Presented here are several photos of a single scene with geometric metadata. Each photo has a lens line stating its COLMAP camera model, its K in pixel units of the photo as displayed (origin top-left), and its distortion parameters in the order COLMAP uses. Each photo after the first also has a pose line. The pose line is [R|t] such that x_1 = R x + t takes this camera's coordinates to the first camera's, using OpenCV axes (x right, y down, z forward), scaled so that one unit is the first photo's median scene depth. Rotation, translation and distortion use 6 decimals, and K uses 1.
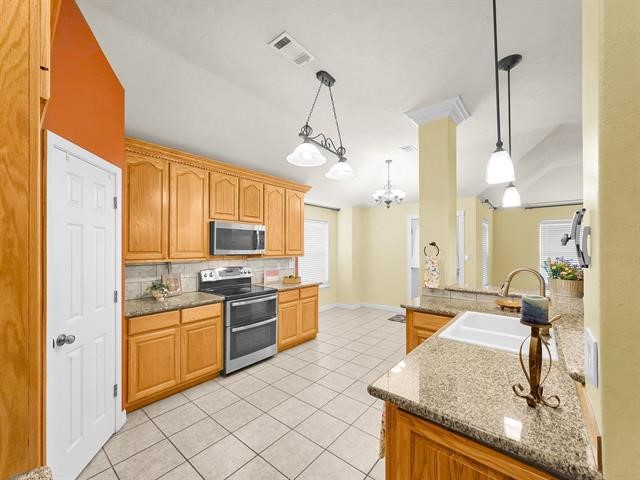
lens RADIAL K [[262.5, 0, 319.0], [0, 262.5, 245.1], [0, 0, 1]] dist [-0.000227, -0.000056]
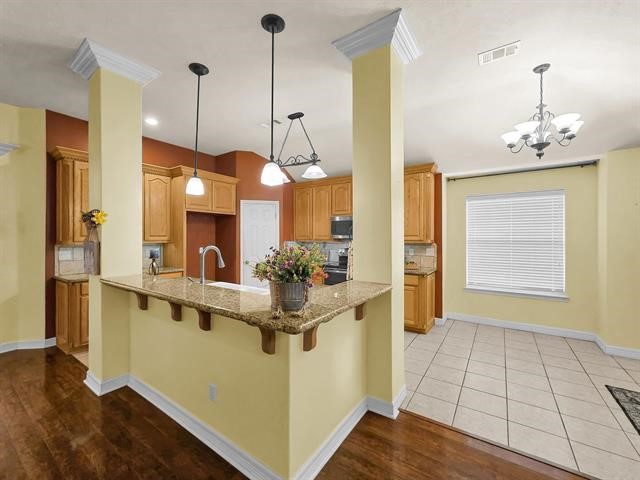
lens RADIAL K [[268.1, 0, 310.5], [0, 268.1, 237.8], [0, 0, 1]] dist [0.000241, 0.000051]
pose [[0.077216, 0.007063, -0.996989, 1.278617], [0.008833, 0.999931, 0.007768, 0.022473], [0.996975, -0.009406, 0.077149, 0.813138]]
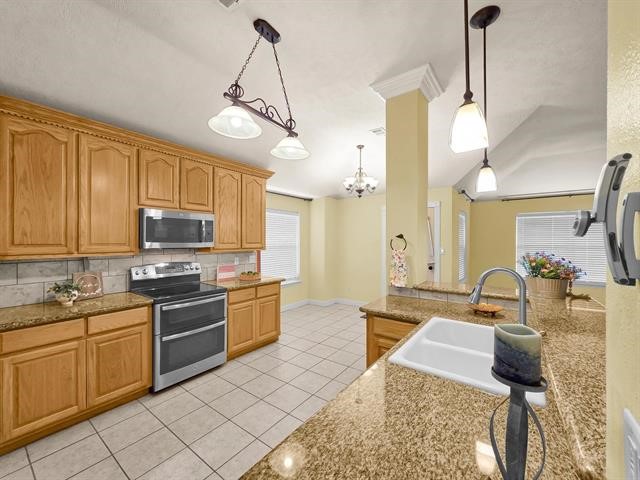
lens RADIAL K [[259.9, 0, 320.0], [0, 259.9, 240.0], [0, 0, 1]] dist [0.000061, 0.000154]
pose [[0.998474, 0.002700, 0.055164, 0.123389], [-0.003149, 0.999963, 0.008052, 0.001877], [-0.055140, -0.008214, 0.998445, 0.156436]]
